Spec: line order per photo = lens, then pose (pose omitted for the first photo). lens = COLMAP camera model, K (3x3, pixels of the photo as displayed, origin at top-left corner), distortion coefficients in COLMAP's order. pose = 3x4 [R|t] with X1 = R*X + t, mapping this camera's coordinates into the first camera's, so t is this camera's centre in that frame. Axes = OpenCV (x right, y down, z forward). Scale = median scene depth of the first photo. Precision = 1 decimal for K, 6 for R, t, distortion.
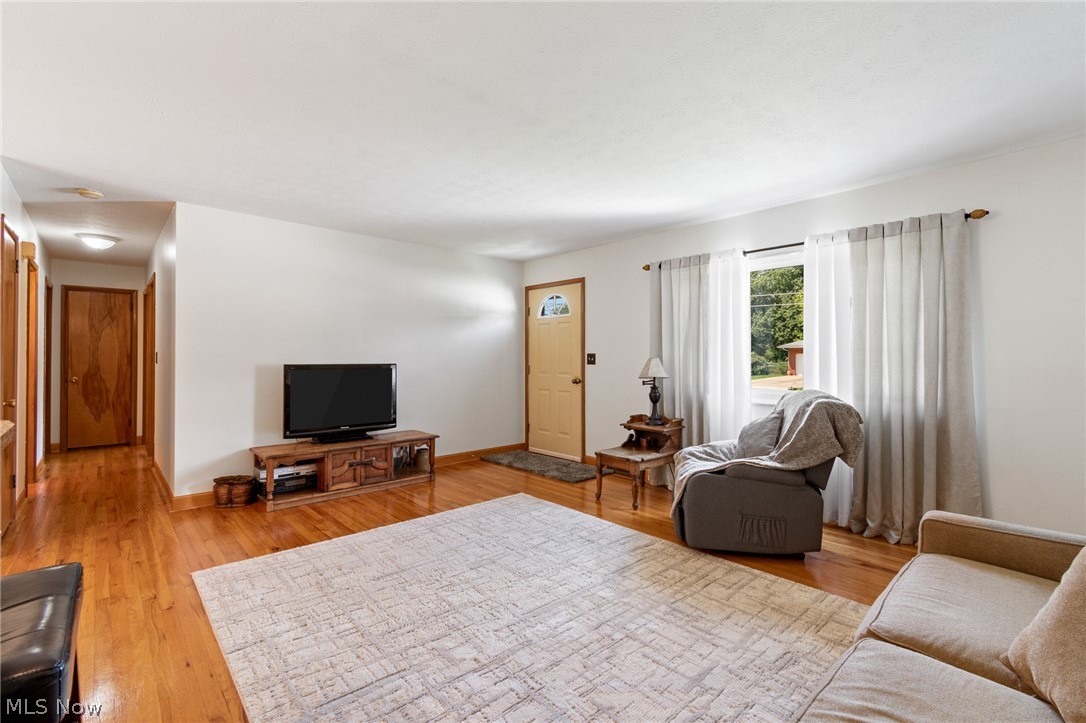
lens RADIAL K [[483.9, 0, 545.4], [0, 483.9, 355.5], [0, 0, 1]] dist [0.007026, -0.003556]
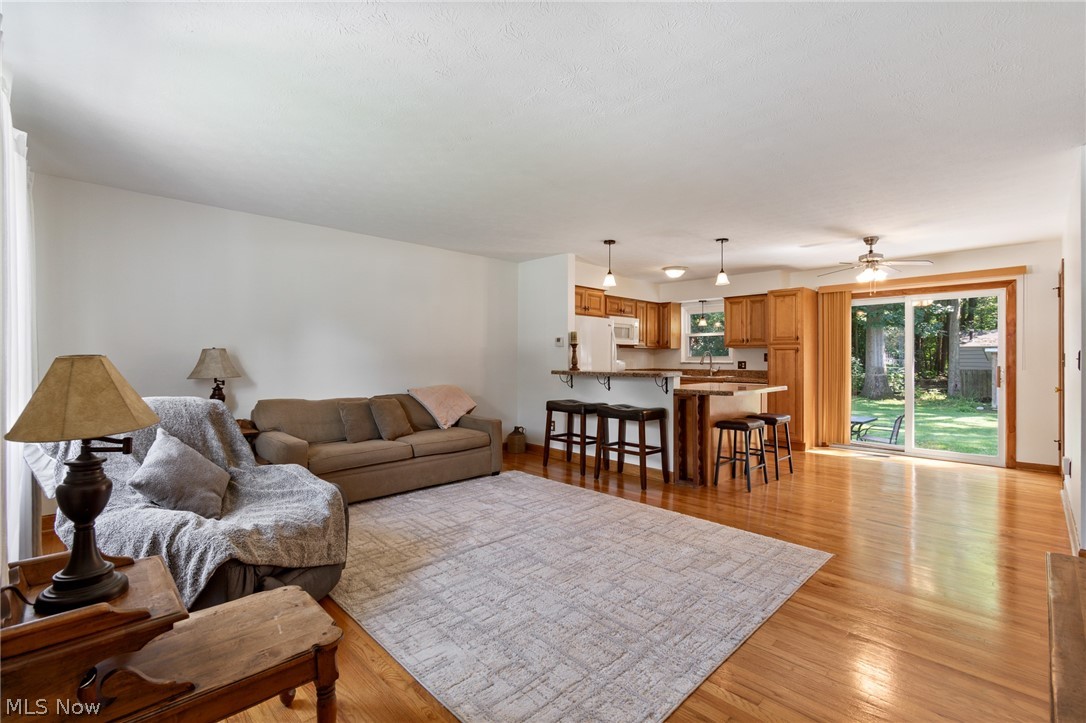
lens RADIAL K [[483.9, 0, 545.4], [0, 483.9, 358.7], [0, 0, 1]] dist [0.007026, -0.003556]
pose [[-0.999432, -0.002180, -0.033633, -0.029869], [-0.002176, 0.999998, -0.000167, 0.008236], [0.033633, -0.000094, -0.999434, 1.400524]]
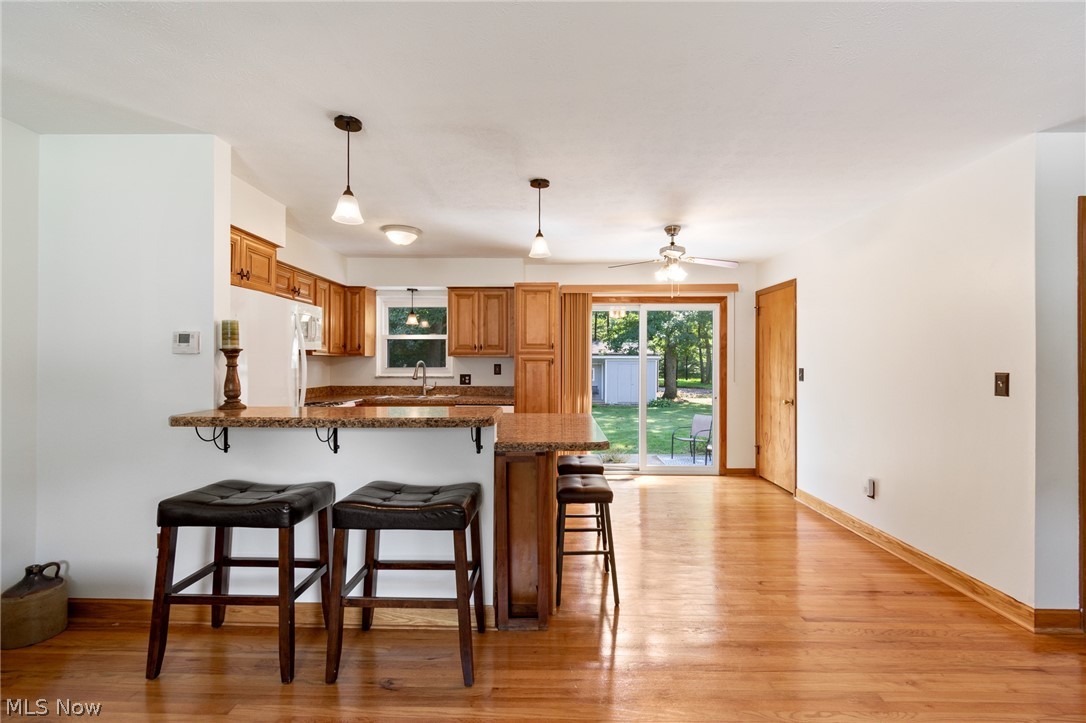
lens RADIAL K [[483.9, 0, 544.0], [0, 483.9, 360.4], [0, 0, 1]] dist [0.007026, -0.003556]
pose [[-0.688435, -0.004246, -0.725285, 0.011883], [-0.001990, 0.999990, -0.003965, -0.019148], [0.725295, -0.001287, -0.688437, 0.698020]]
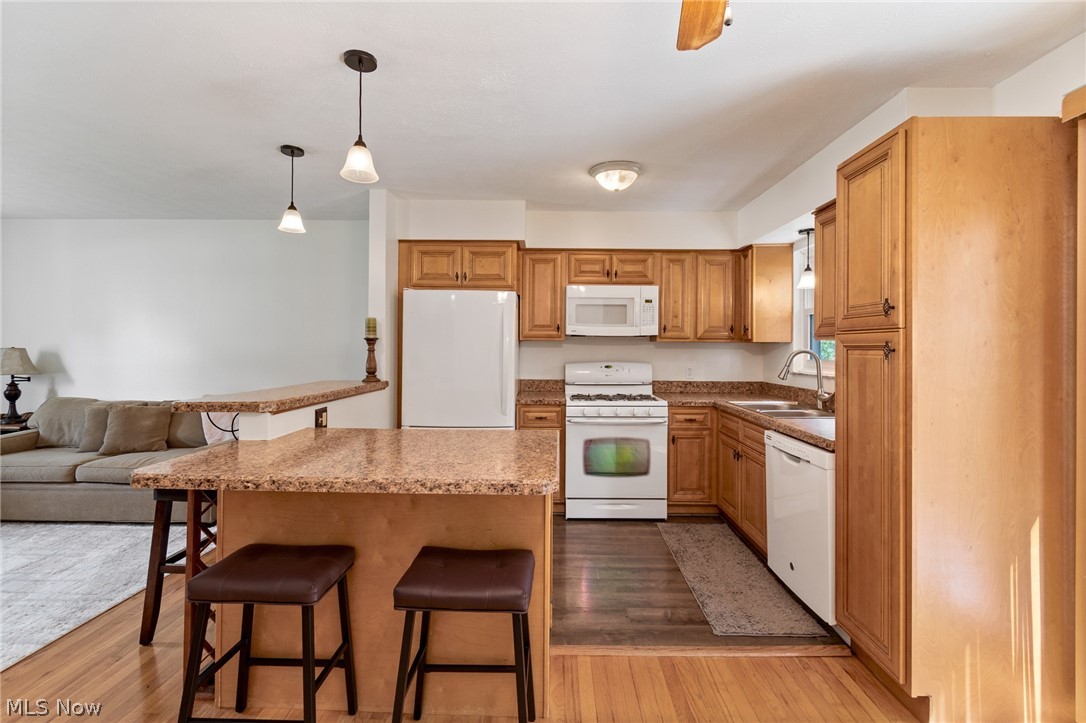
lens RADIAL K [[483.9, 0, 548.2], [0, 483.9, 348.0], [0, 0, 1]] dist [0.007026, -0.003556]
pose [[-0.724305, -0.007200, 0.689442, -0.973432], [-0.008843, 0.999960, 0.001153, -0.021531], [-0.689423, -0.005262, -0.724340, 0.389493]]
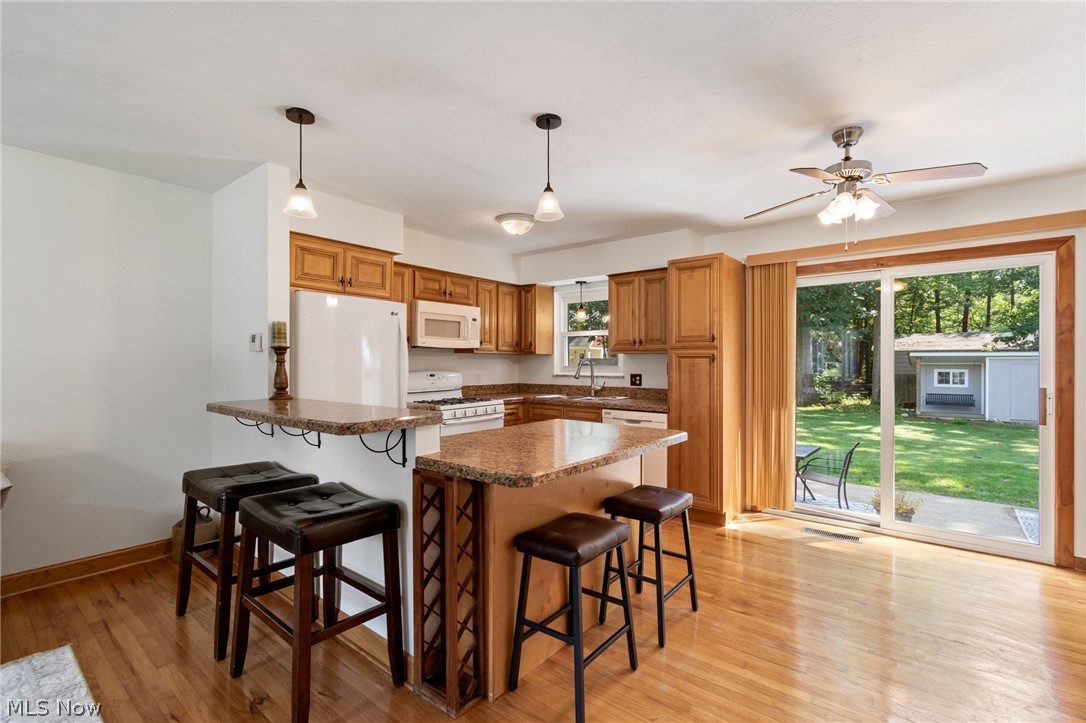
lens RADIAL K [[483.9, 0, 542.4], [0, 483.9, 360.3], [0, 0, 1]] dist [0.007026, -0.003556]
pose [[-0.988956, -0.002029, -0.148198, -0.432697], [-0.001654, 0.999995, -0.002652, -0.014559], [0.148203, -0.002377, -0.988954, 0.738058]]
